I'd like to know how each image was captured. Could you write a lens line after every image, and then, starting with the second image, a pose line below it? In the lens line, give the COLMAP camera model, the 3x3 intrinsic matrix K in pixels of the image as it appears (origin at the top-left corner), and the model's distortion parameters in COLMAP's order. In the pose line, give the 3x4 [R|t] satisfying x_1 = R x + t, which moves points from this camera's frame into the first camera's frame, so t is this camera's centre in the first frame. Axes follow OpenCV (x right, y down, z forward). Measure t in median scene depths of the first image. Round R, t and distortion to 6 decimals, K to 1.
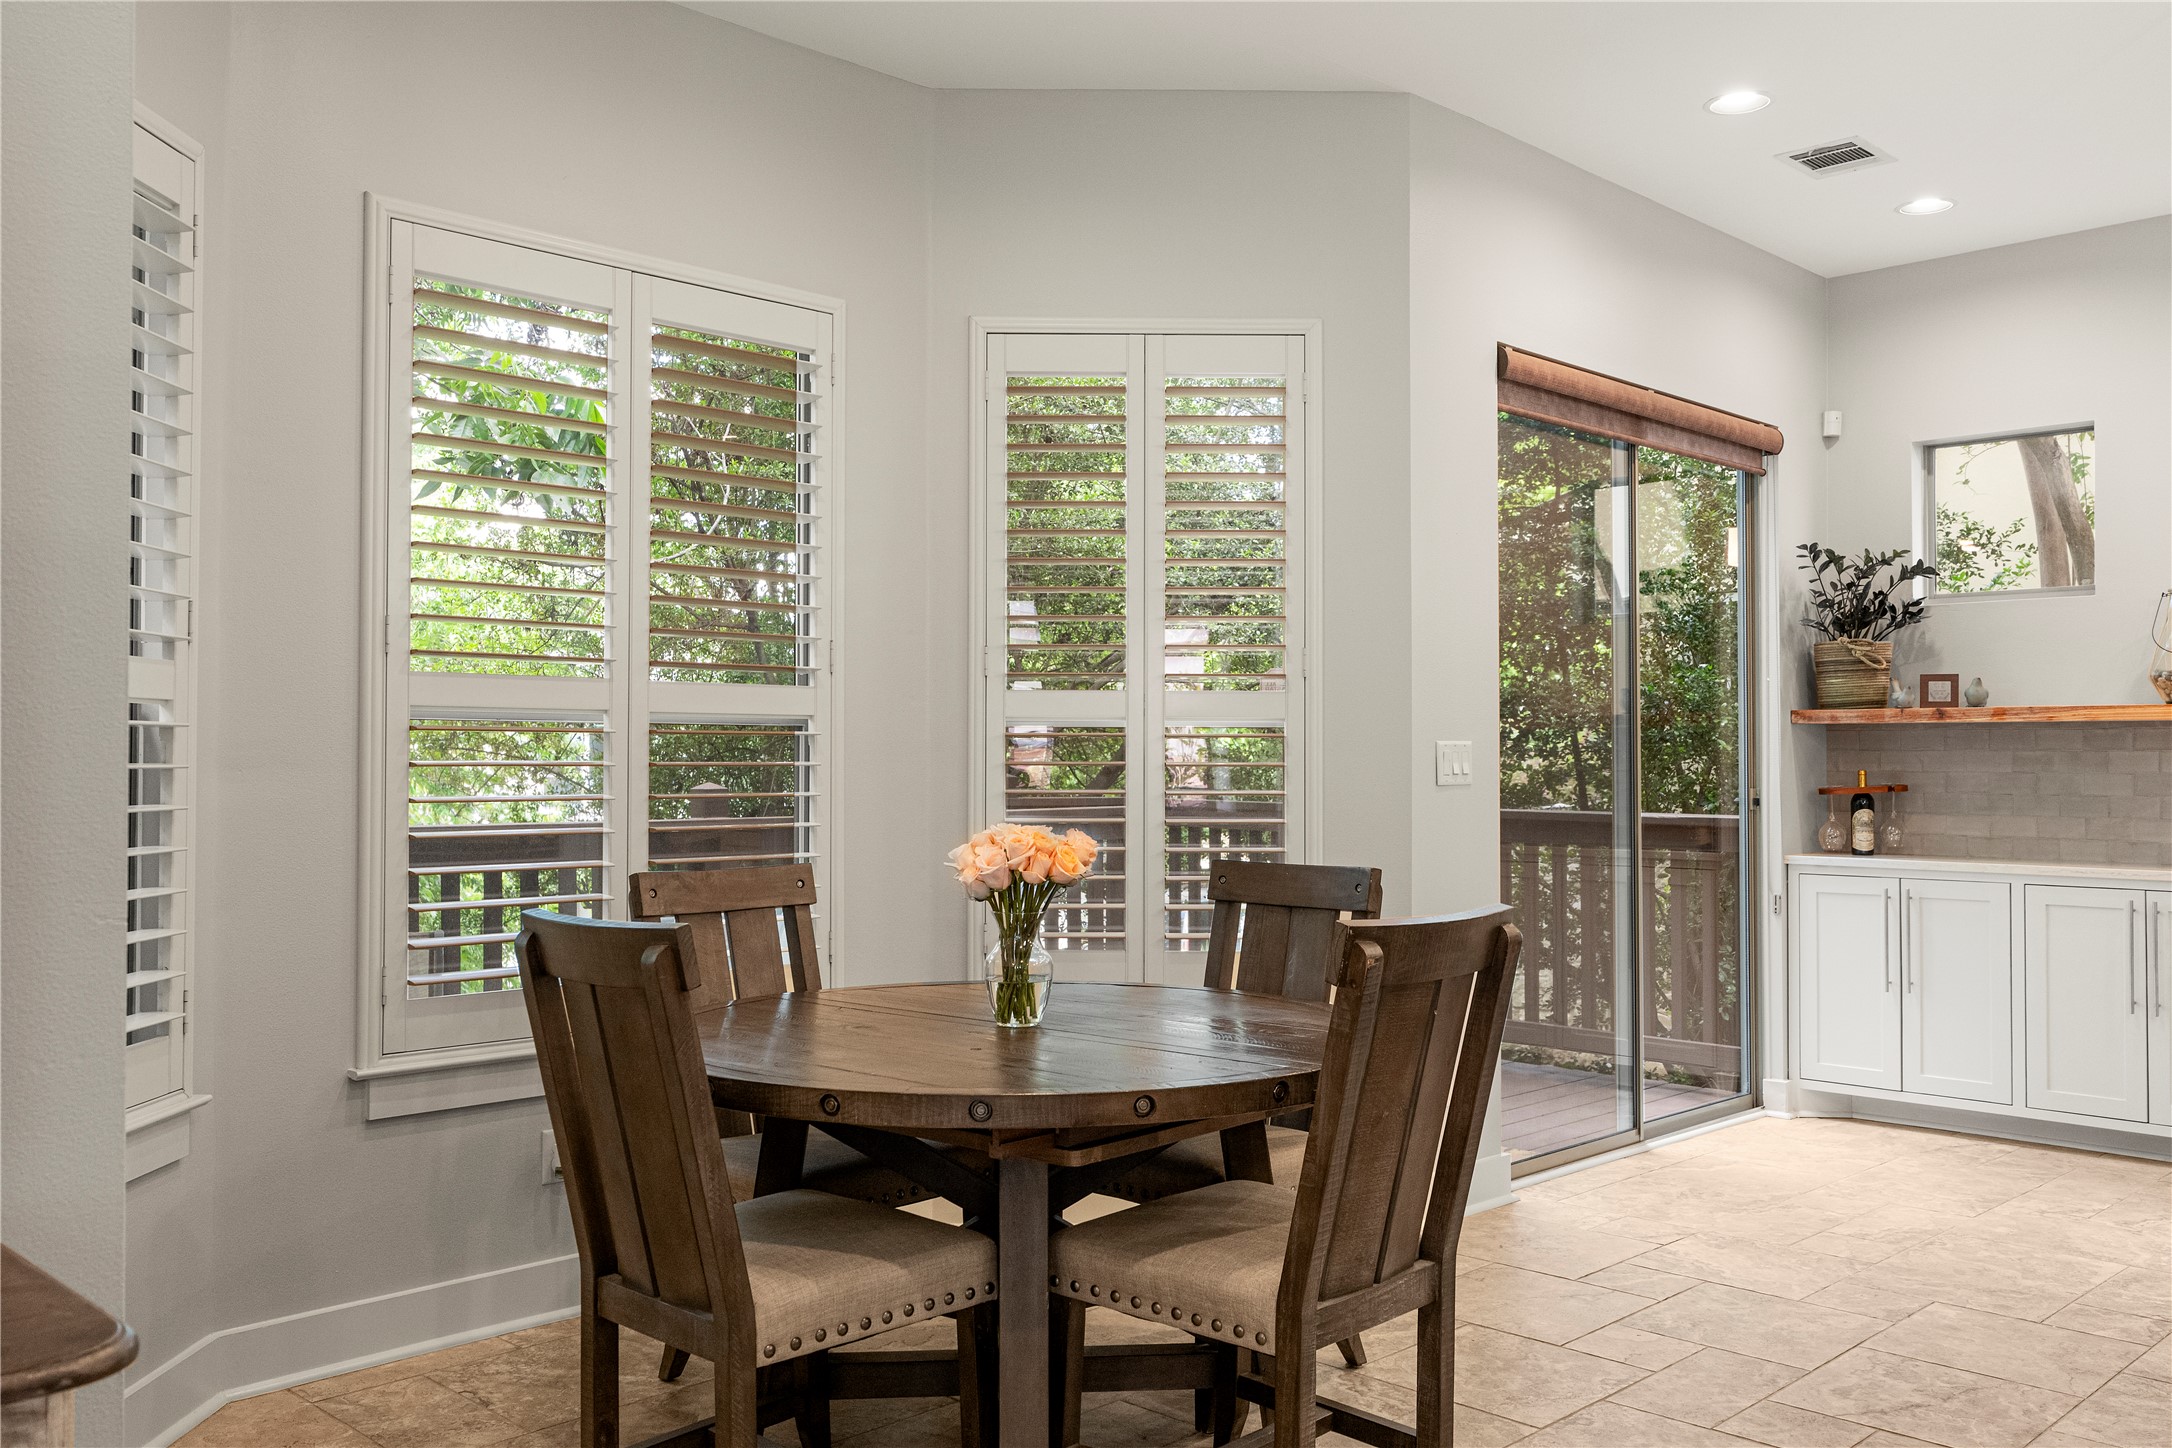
lens RADIAL K [[1815.4, 0, 1092.5], [0, 1815.4, 715.8], [0, 0, 1]] dist [0.003939, 0.001367]
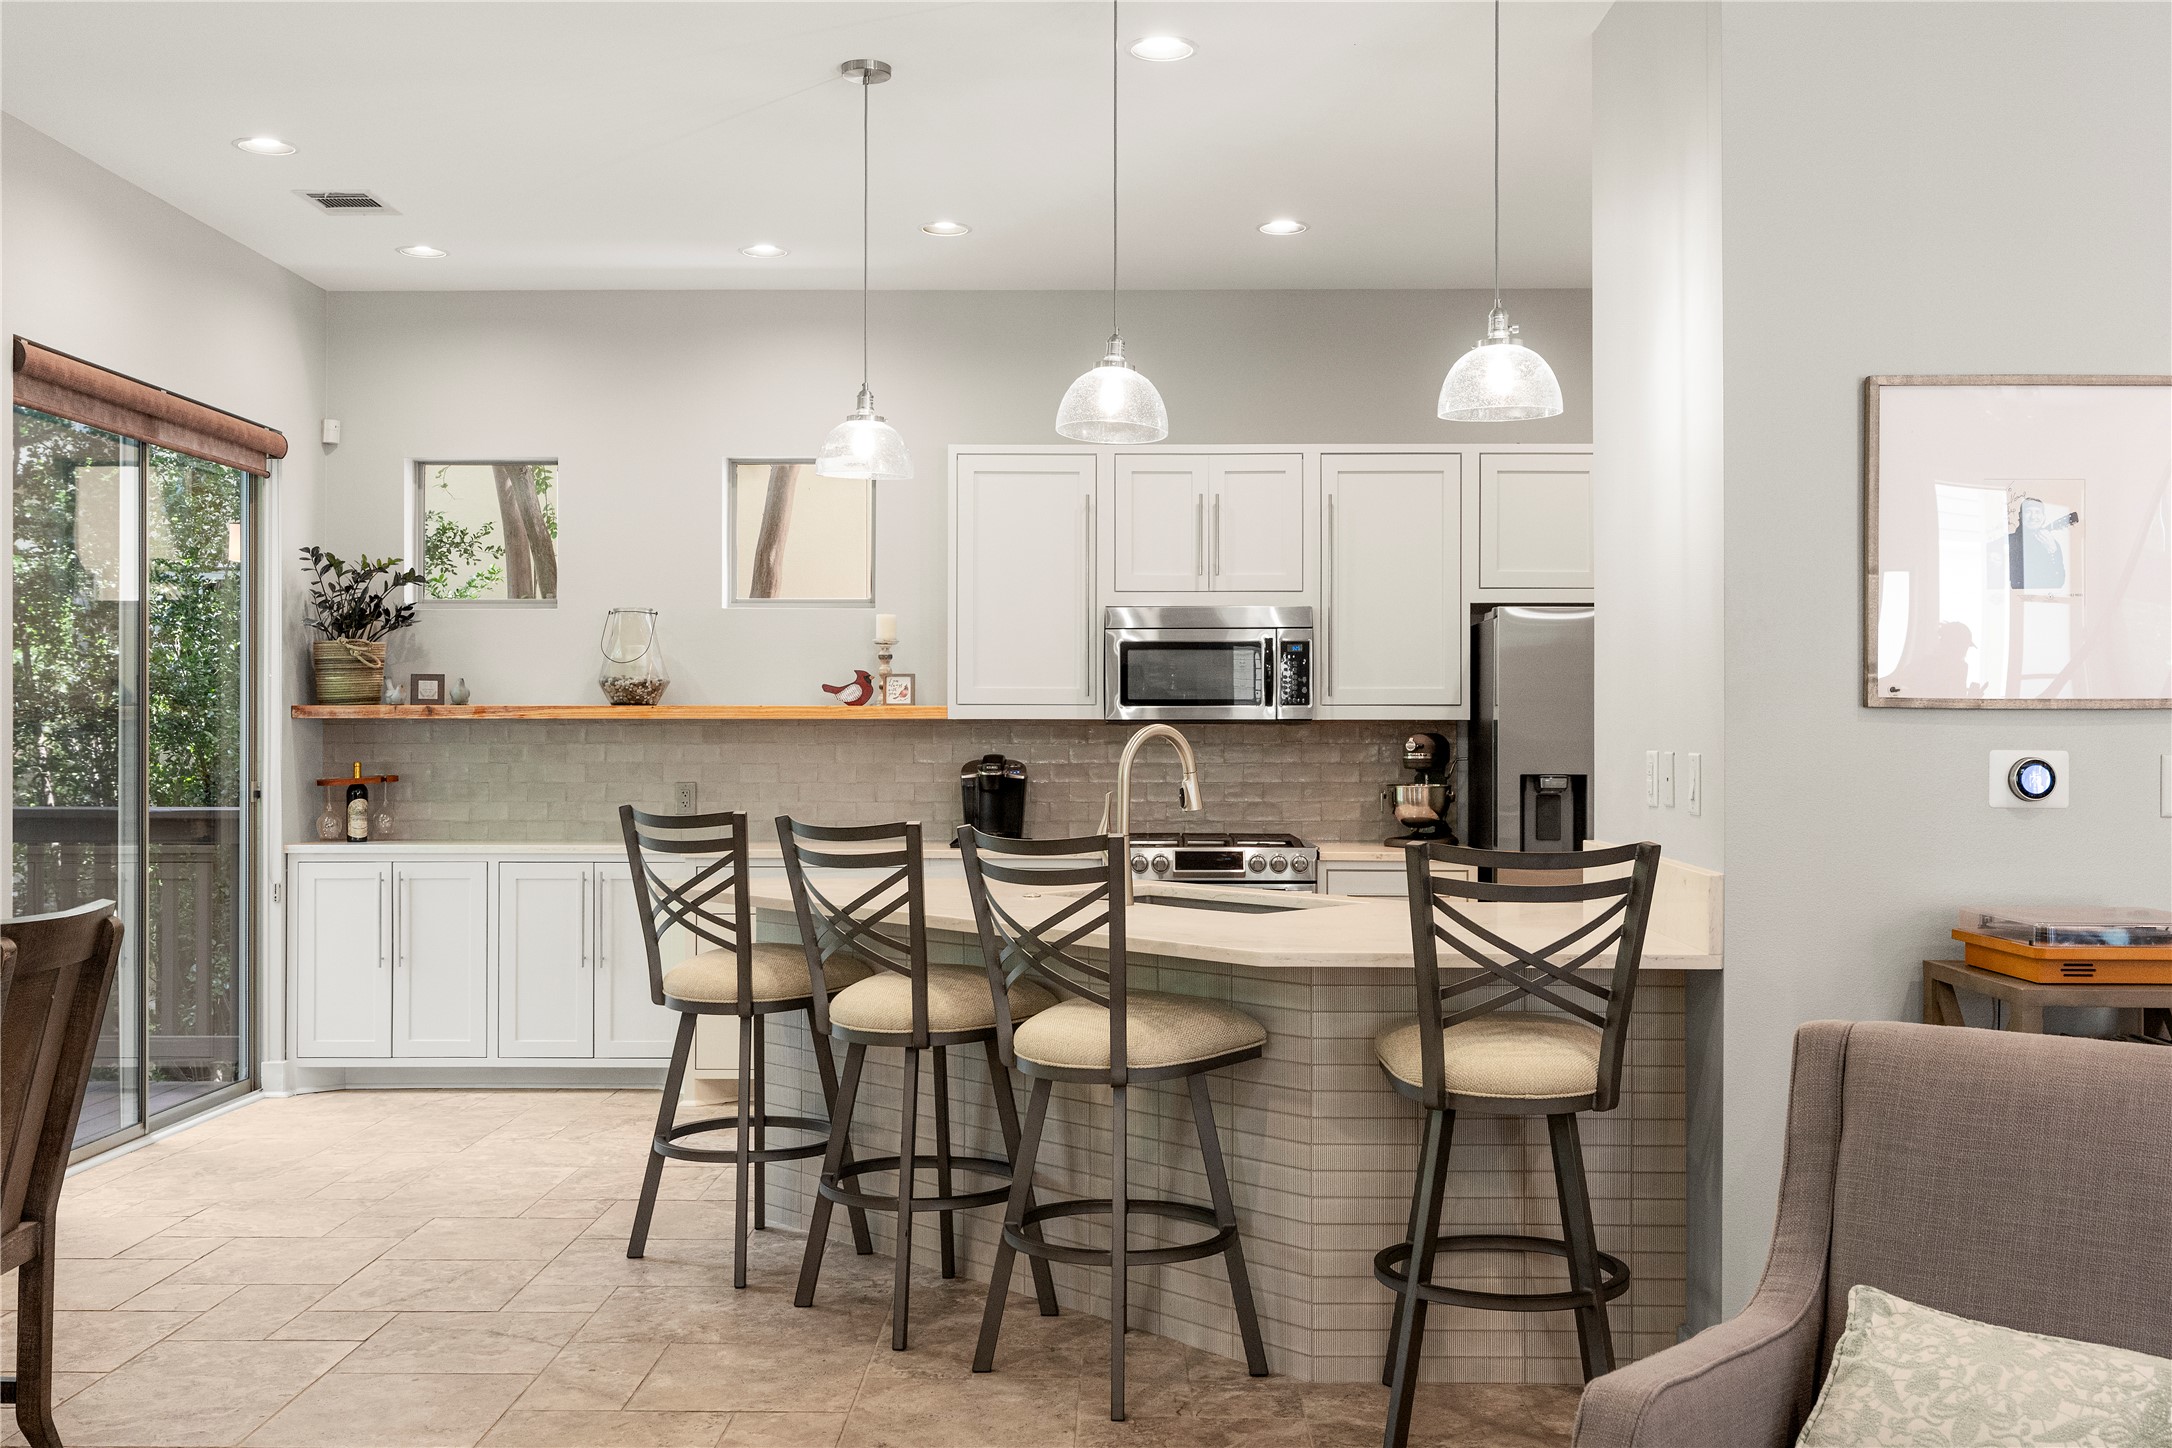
lens RADIAL K [[2069.4, 0, 1086.0], [0, 2069.4, 724.0], [0, 0, 1]] dist [0.017806, -0.005480]
pose [[0.722555, 0.000611, 0.691313, -0.110437], [-0.014439, 0.999795, 0.014209, -0.016312], [-0.691163, -0.020249, 0.722415, -0.176336]]
